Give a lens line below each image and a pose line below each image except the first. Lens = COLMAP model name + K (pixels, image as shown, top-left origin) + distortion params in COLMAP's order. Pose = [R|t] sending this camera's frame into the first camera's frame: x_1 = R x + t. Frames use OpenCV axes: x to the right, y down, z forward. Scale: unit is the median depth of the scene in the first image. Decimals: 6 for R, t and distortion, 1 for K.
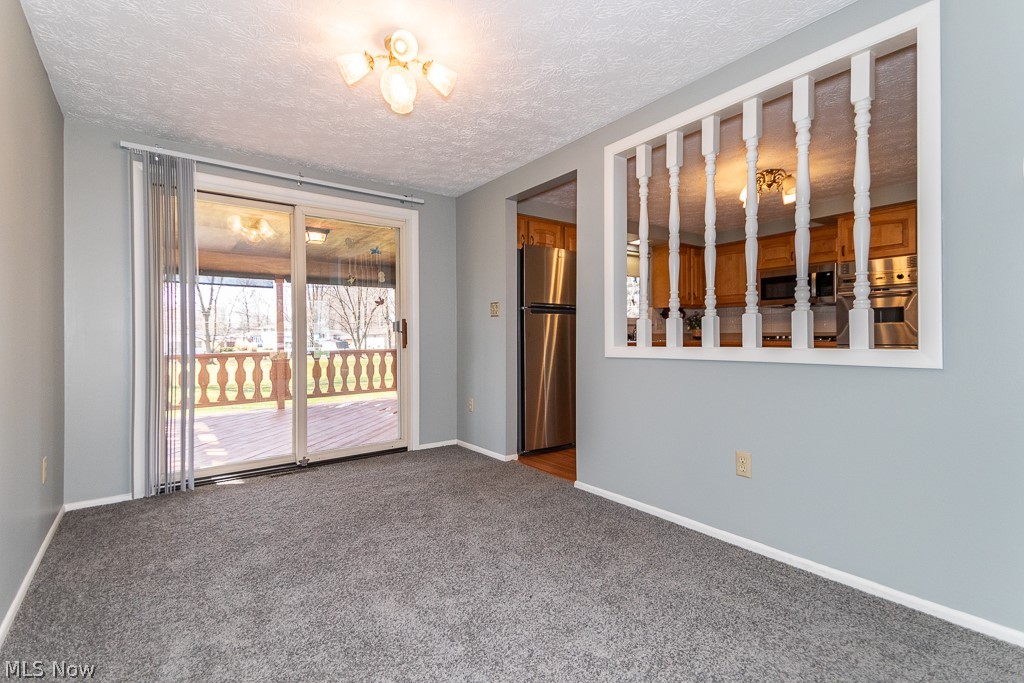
lens RADIAL K [[472.4, 0, 527.9], [0, 472.4, 335.7], [0, 0, 1]] dist [0.053526, -0.019514]
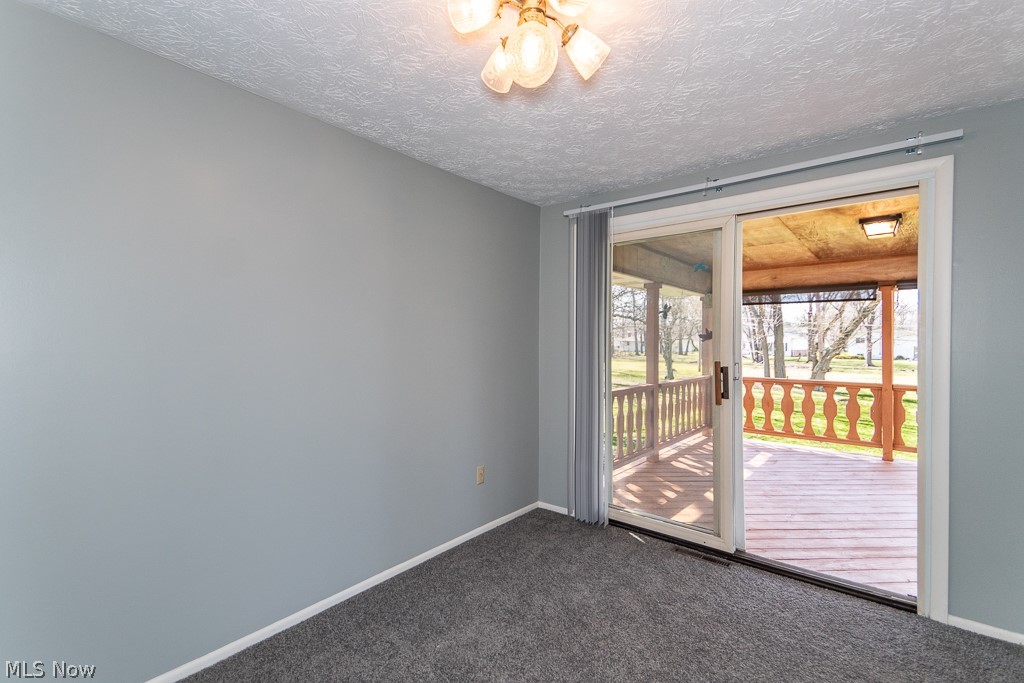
lens RADIAL K [[472.4, 0, 476.6], [0, 472.4, 339.6], [0, 0, 1]] dist [0.053526, -0.019514]
pose [[0.198547, 0.000805, -0.980091, 0.209026], [-0.004224, 0.999991, -0.000034, -0.069370], [0.980082, 0.004147, 0.198549, 0.450193]]
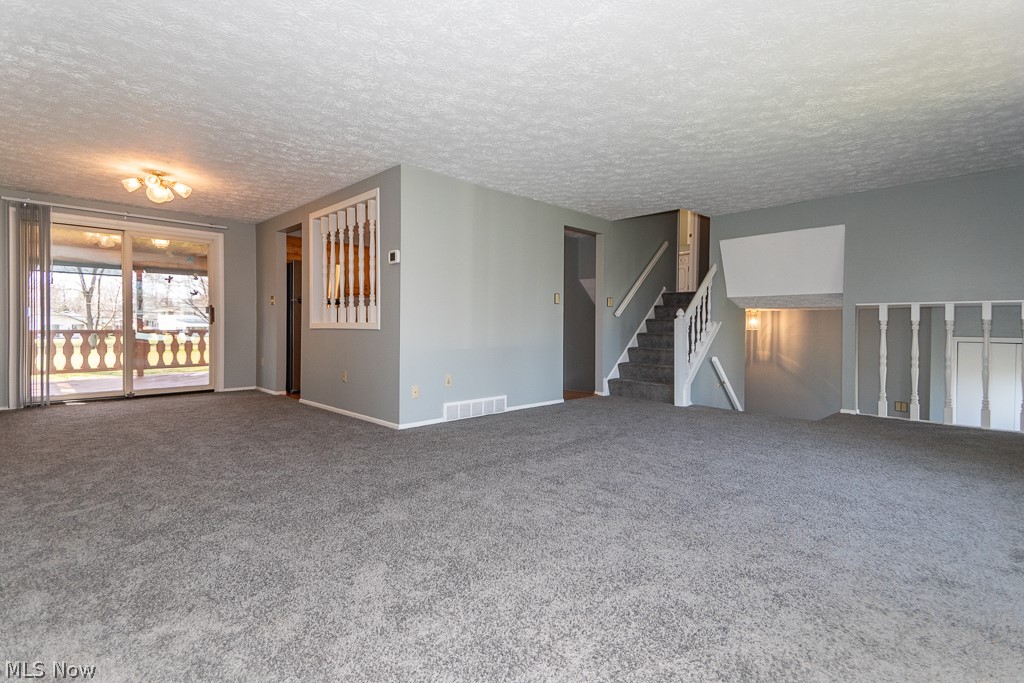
lens RADIAL K [[472.4, 0, 528.3], [0, 472.4, 327.1], [0, 0, 1]] dist [0.053526, -0.019514]
pose [[0.989674, 0.008729, 0.143069, 0.586149], [-0.010041, 0.999914, 0.008445, 0.013146], [-0.142983, -0.009795, 0.989677, -0.752649]]
